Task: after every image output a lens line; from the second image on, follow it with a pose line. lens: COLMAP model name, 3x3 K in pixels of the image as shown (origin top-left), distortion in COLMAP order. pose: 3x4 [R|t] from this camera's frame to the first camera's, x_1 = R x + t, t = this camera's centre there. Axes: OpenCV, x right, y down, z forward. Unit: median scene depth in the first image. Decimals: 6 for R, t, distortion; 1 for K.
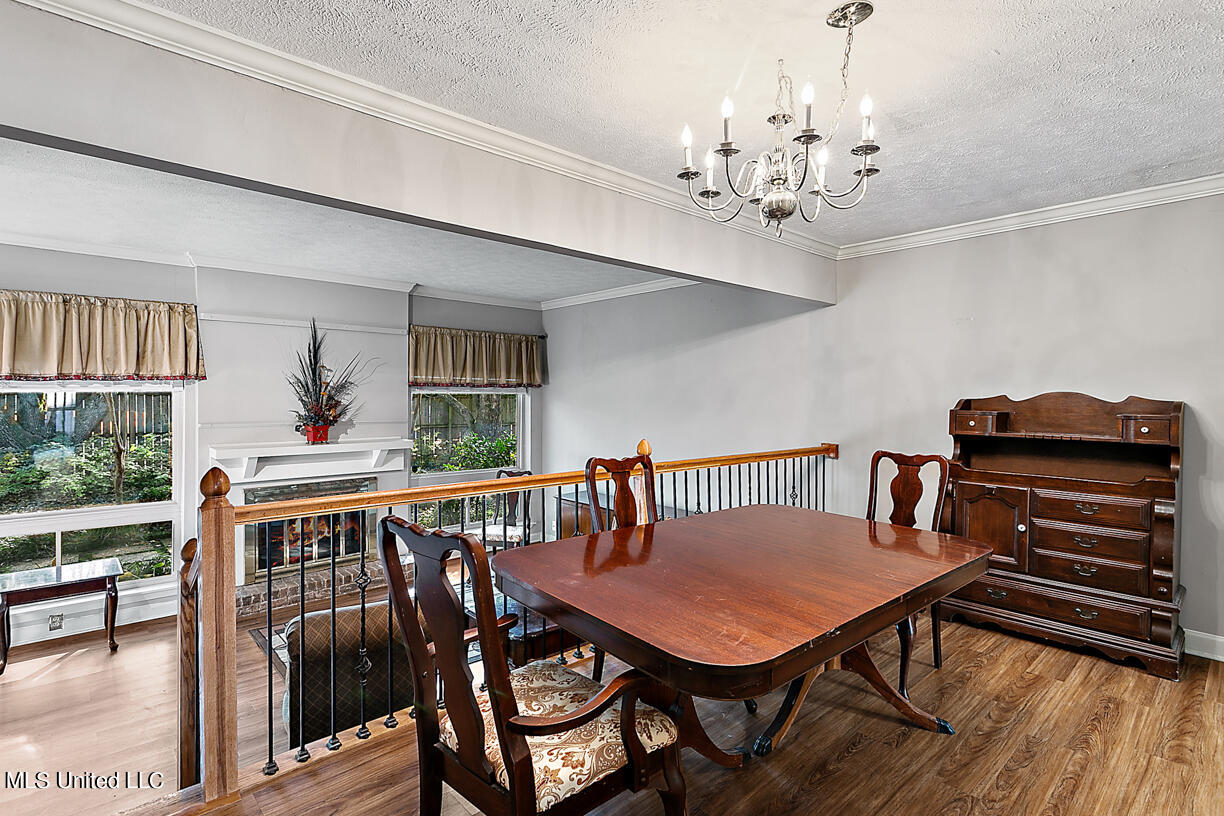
lens RADIAL K [[591.6, 0, 604.0], [0, 591.6, 404.2], [0, 0, 1]] dist [-0.002189, 0.002503]
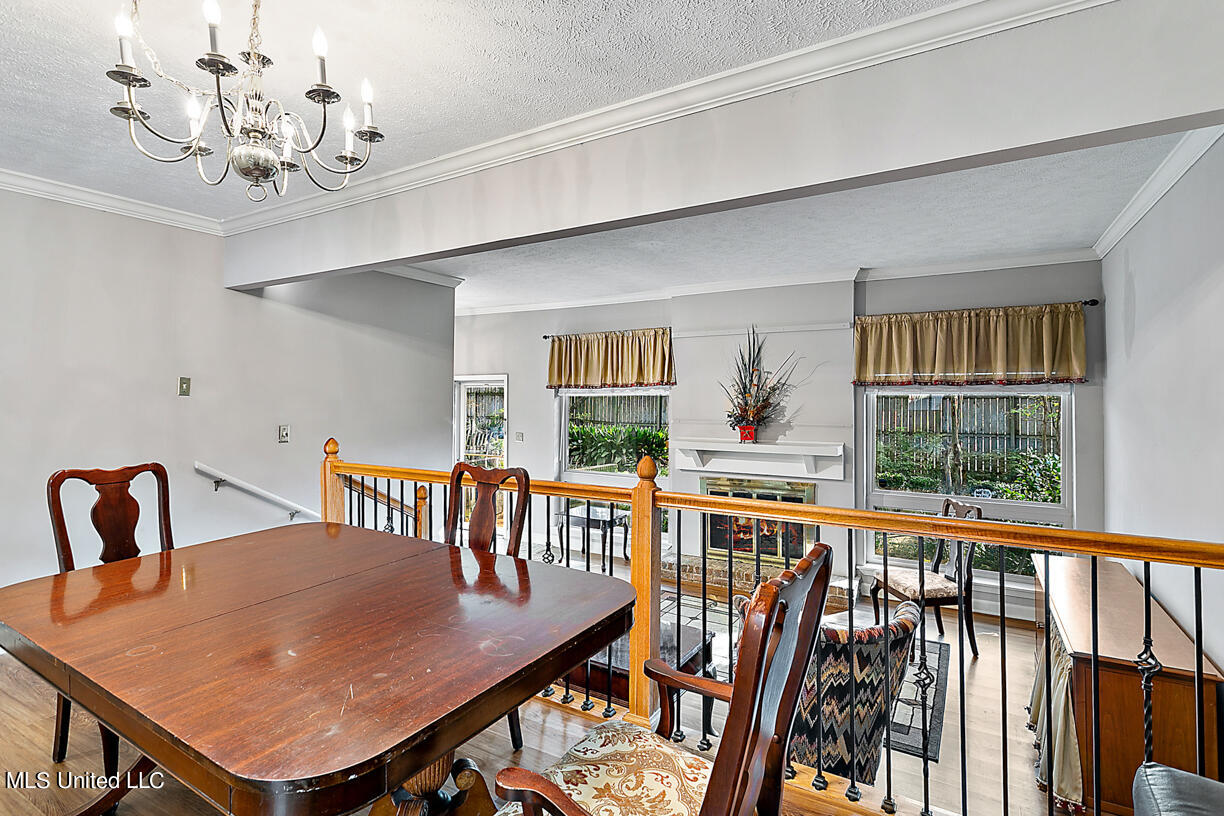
lens RADIAL K [[591.6, 0, 605.1], [0, 591.6, 399.9], [0, 0, 1]] dist [-0.002189, 0.002503]
pose [[0.290553, 0.000211, -0.956859, 0.416533], [-0.011765, 0.999925, -0.003352, -0.003637], [0.956787, 0.012232, 0.290534, 0.407021]]
